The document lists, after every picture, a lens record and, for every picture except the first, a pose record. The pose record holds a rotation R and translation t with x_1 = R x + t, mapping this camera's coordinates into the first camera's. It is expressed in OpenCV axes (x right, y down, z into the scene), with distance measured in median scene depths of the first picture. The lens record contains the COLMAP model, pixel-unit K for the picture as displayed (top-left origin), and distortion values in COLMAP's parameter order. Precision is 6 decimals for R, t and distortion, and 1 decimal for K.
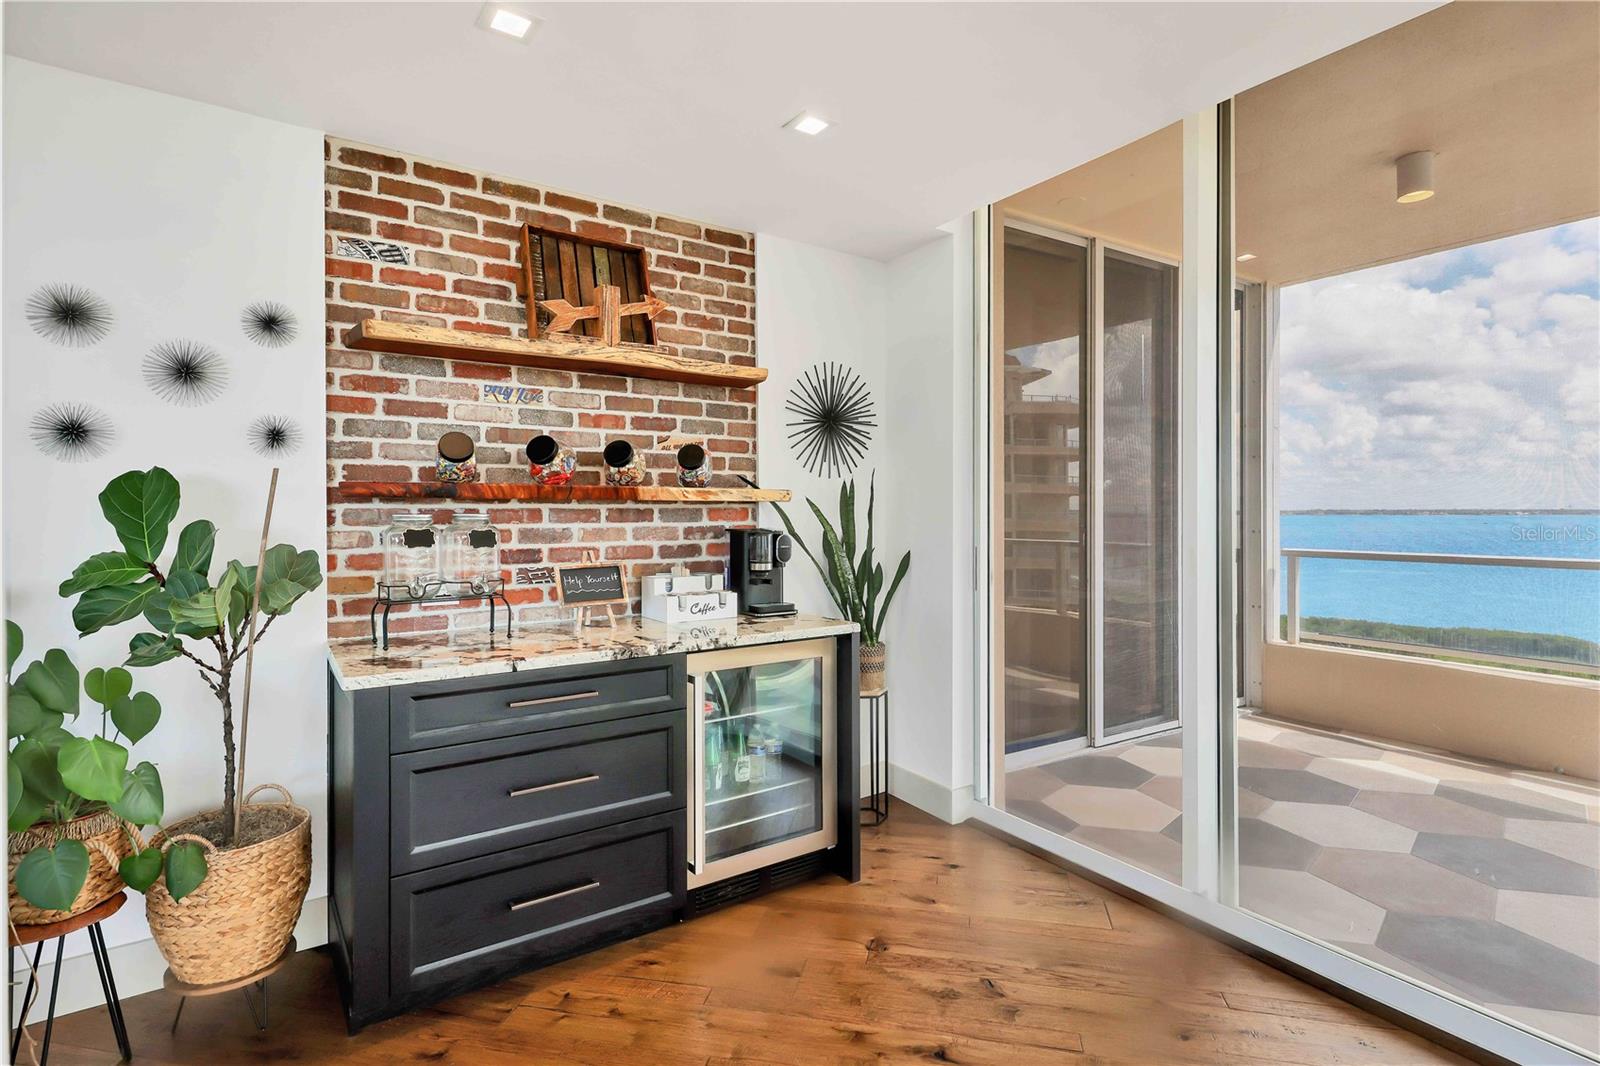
lens RADIAL K [[854.6, 0, 796.4], [0, 854.6, 513.6], [0, 0, 1]] dist [0.000760, 0.000782]
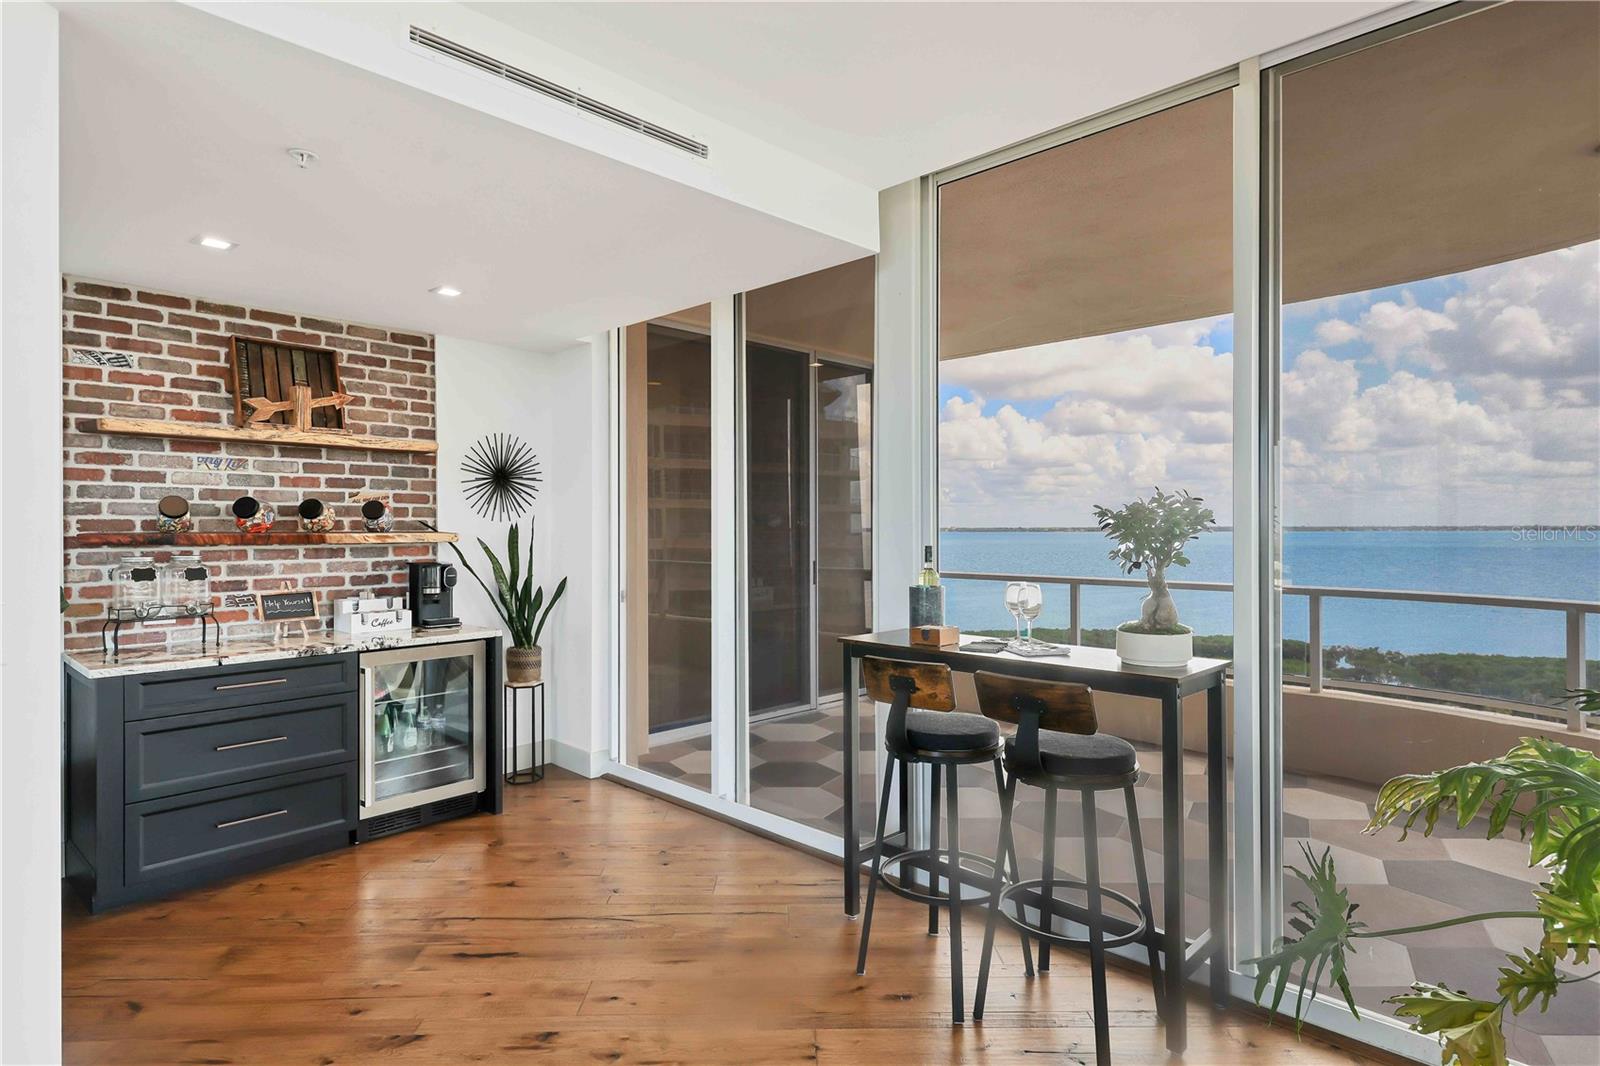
lens RADIAL K [[873.1, 0, 800.0], [0, 873.1, 533.0], [0, 0, 1]] dist [0.003722, -0.007094]
pose [[0.968932, 0.000176, 0.247328, 0.201011], [-0.000153, 1.000000, -0.000113, -0.032365], [-0.247328, 0.000071, 0.968932, -0.531961]]
